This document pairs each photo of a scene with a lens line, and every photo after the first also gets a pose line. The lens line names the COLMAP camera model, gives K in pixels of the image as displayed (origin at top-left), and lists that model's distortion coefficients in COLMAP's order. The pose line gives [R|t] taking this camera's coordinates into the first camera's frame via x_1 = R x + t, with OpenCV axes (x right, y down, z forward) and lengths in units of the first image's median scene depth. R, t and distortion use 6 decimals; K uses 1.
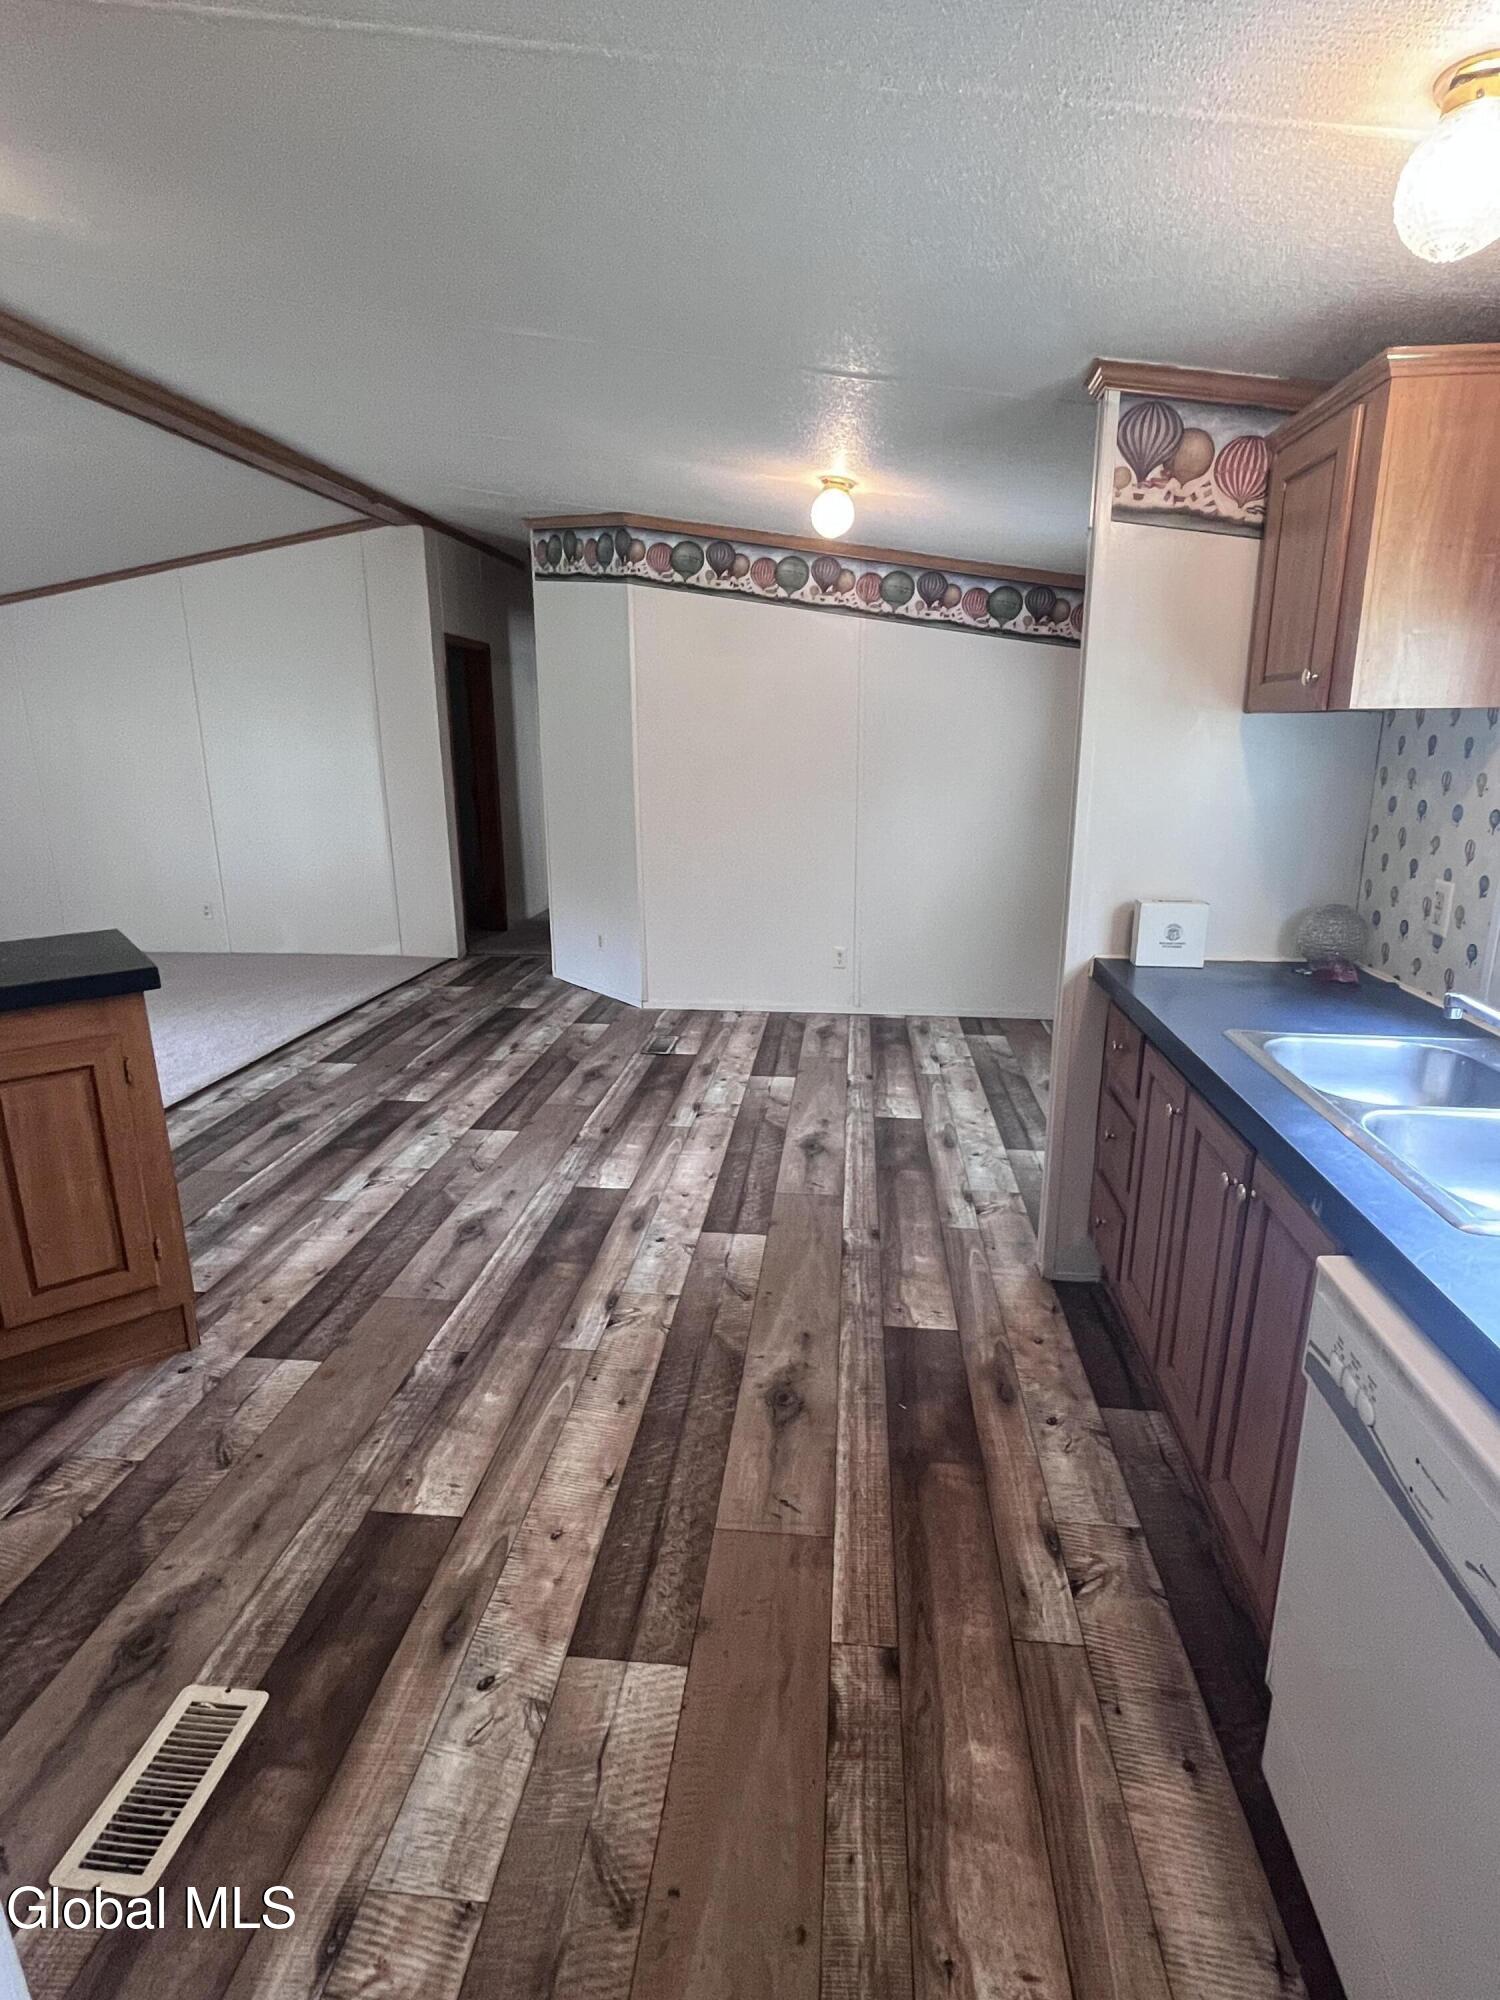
lens RADIAL K [[1027.0, 0, 759.2], [0, 1027.0, 998.9], [0, 0, 1]] dist [-0.001711, -0.000627]
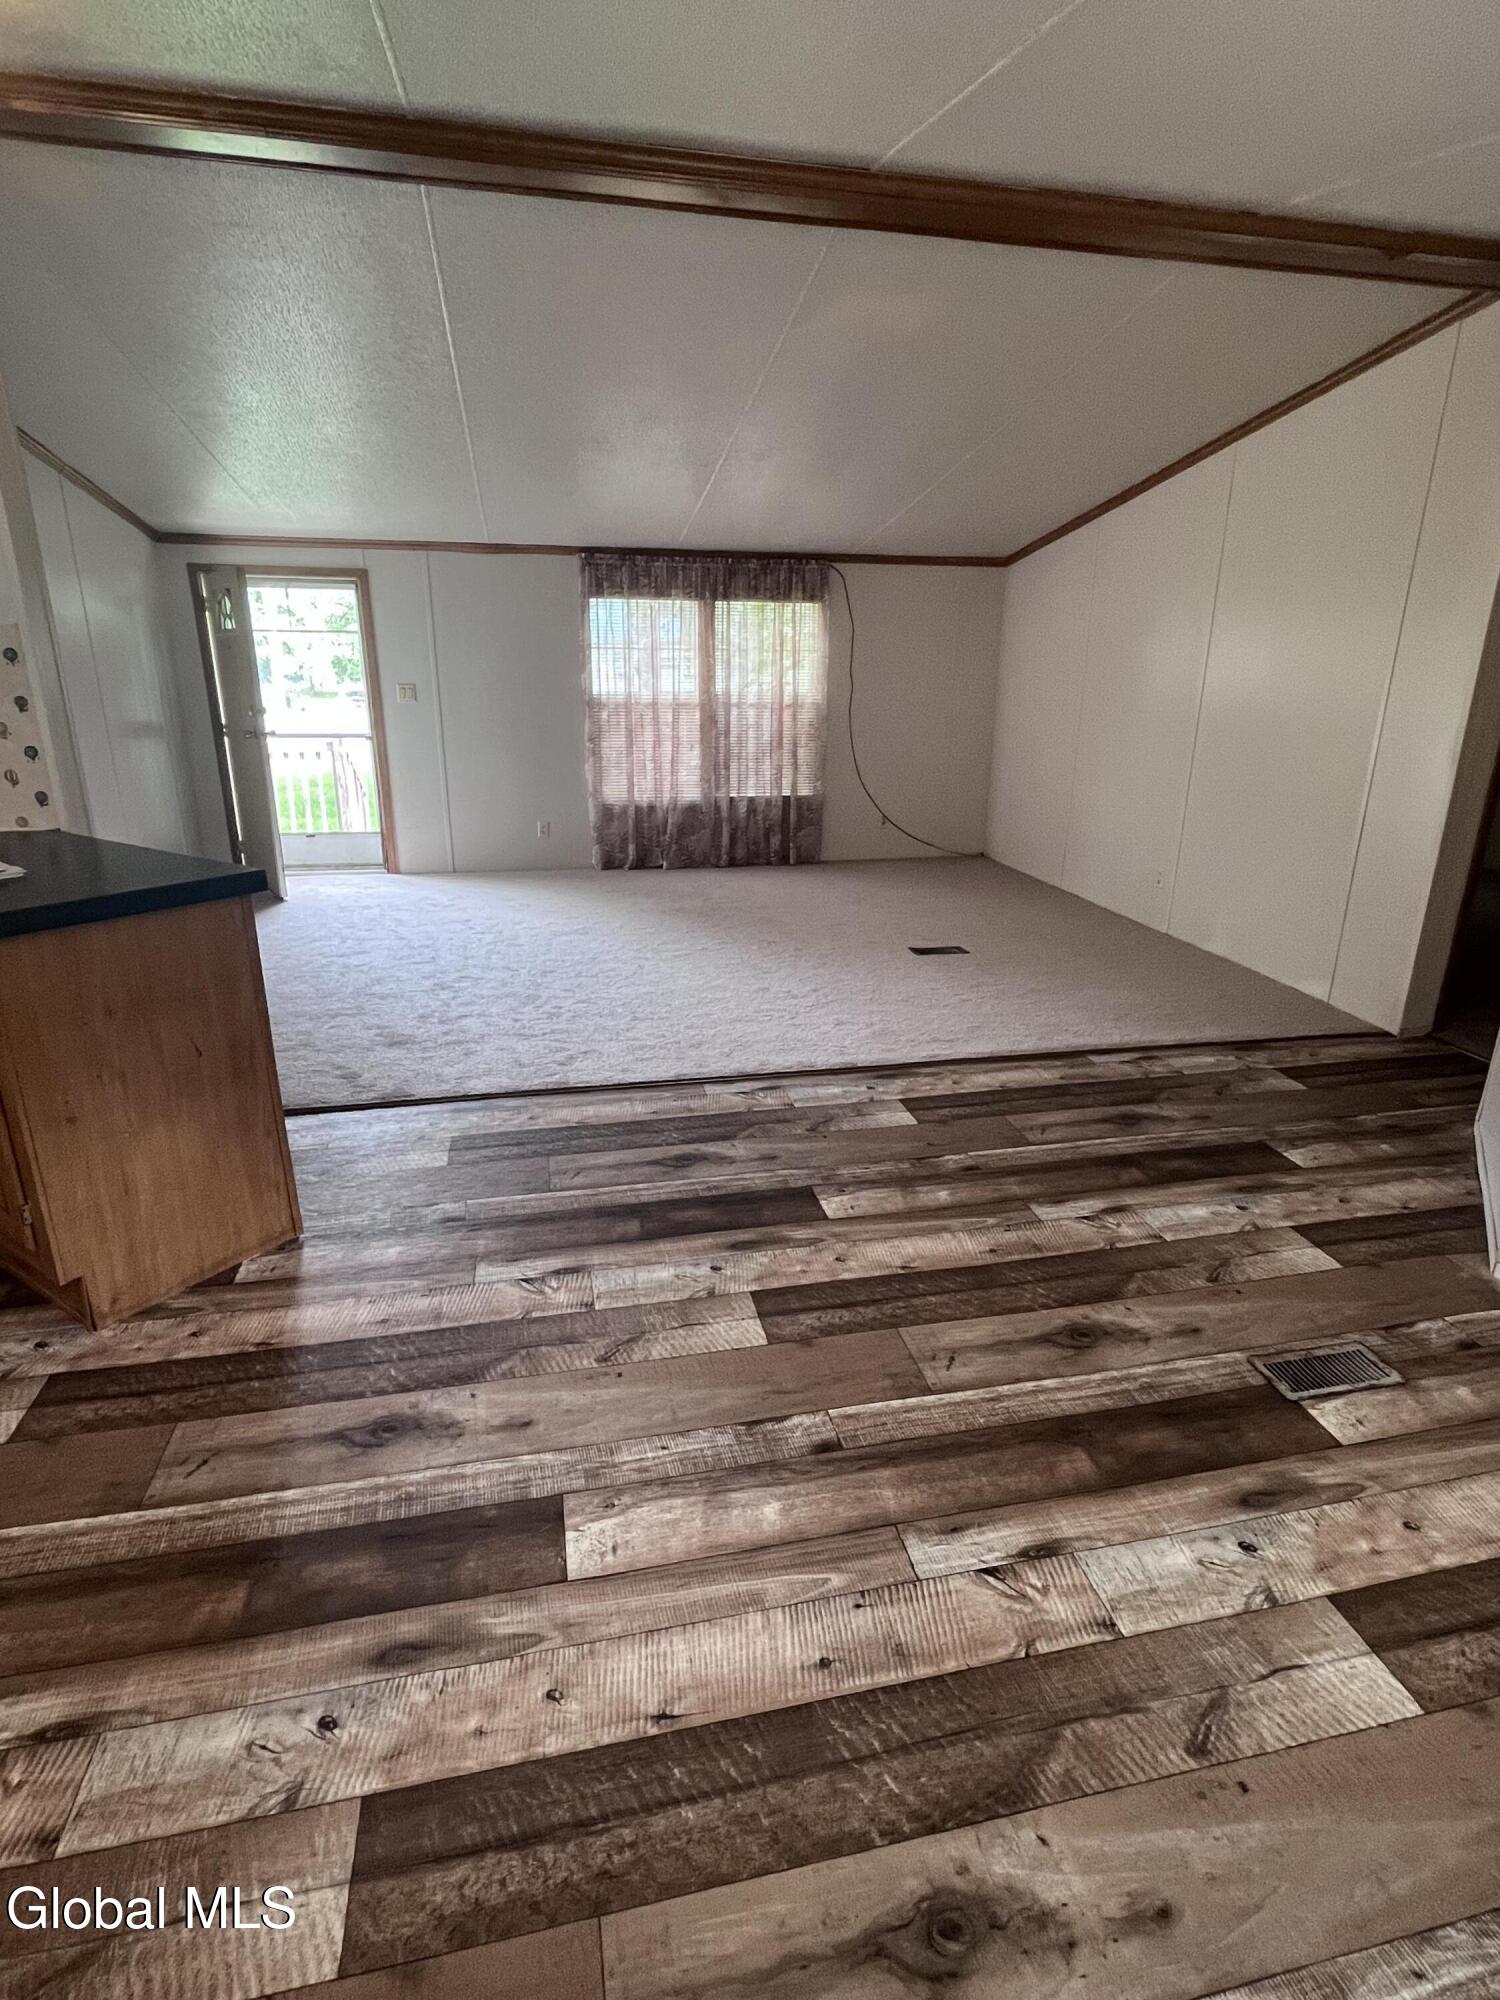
lens RADIAL K [[1011.9, 0, 750.0], [0, 1011.9, 1000.0], [0, 0, 1]] dist [-0.005406, -0.000419]
pose [[0.307311, 0.309641, -0.899824, 0.283462], [-0.250483, 0.938556, 0.237424, -0.242625], [0.918051, 0.152428, 0.365988, 0.962523]]
